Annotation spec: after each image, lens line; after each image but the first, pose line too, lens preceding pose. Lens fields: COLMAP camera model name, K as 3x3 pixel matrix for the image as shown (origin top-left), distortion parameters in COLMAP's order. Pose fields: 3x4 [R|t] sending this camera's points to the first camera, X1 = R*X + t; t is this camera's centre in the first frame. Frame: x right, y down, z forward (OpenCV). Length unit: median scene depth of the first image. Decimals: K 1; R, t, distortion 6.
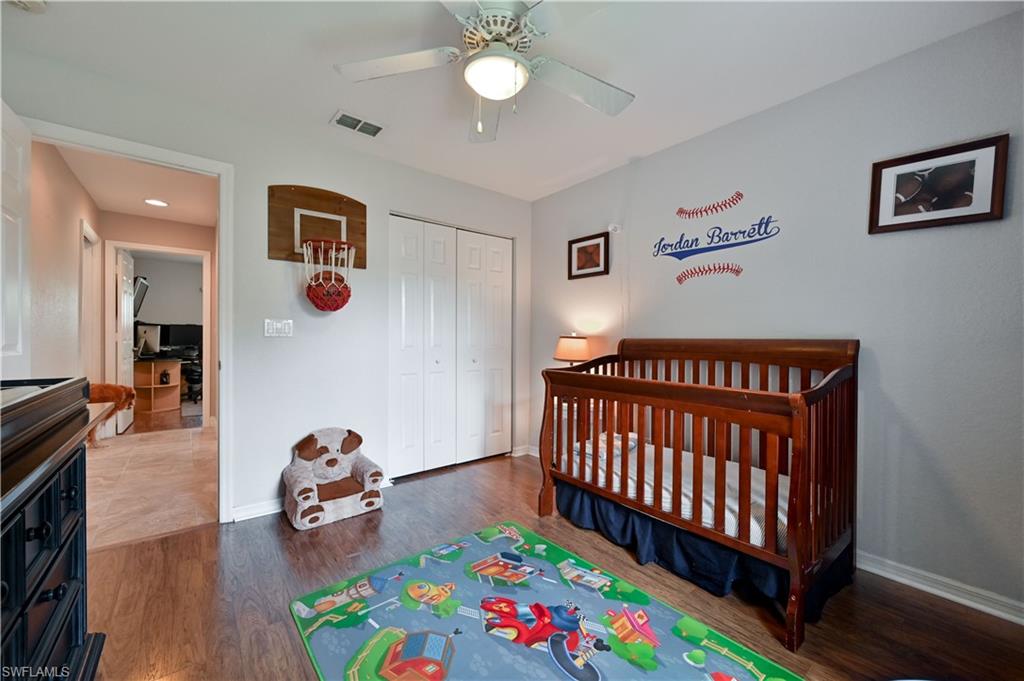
lens RADIAL K [[401.2, 0, 516.1], [0, 401.2, 341.5], [0, 0, 1]] dist [0.000114, 0.000199]
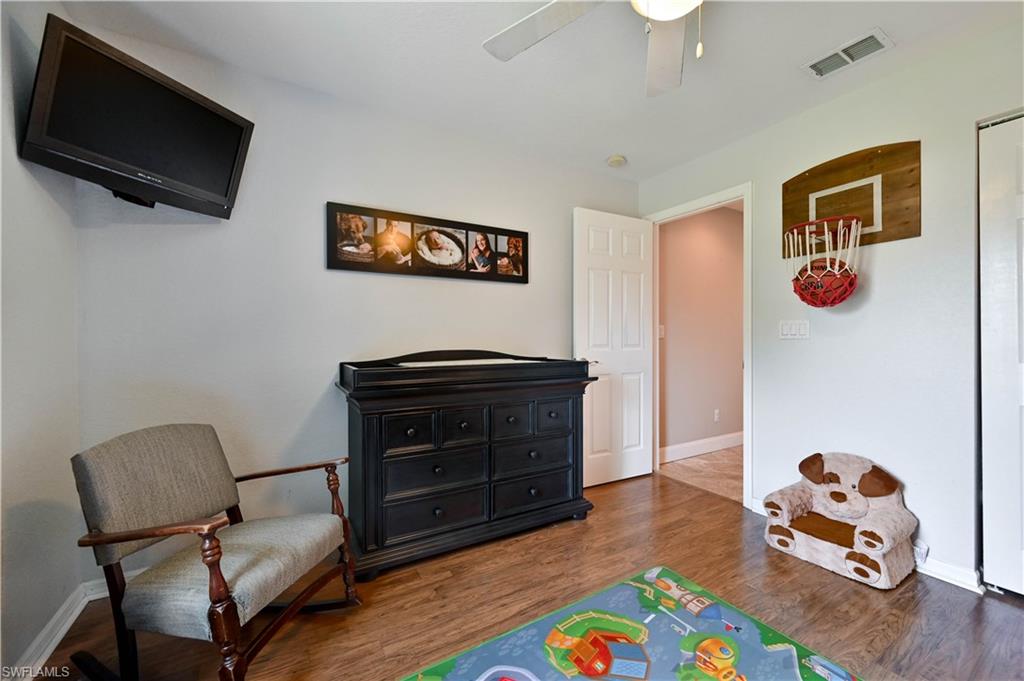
lens RADIAL K [[401.2, 0, 514.2], [0, 401.2, 341.4], [0, 0, 1]] dist [0.000114, 0.000199]
pose [[-0.153734, -0.004832, -0.988100, 0.475757], [-0.005357, 0.999977, -0.004056, 0.001078], [0.988098, 0.004669, -0.153757, 0.542514]]
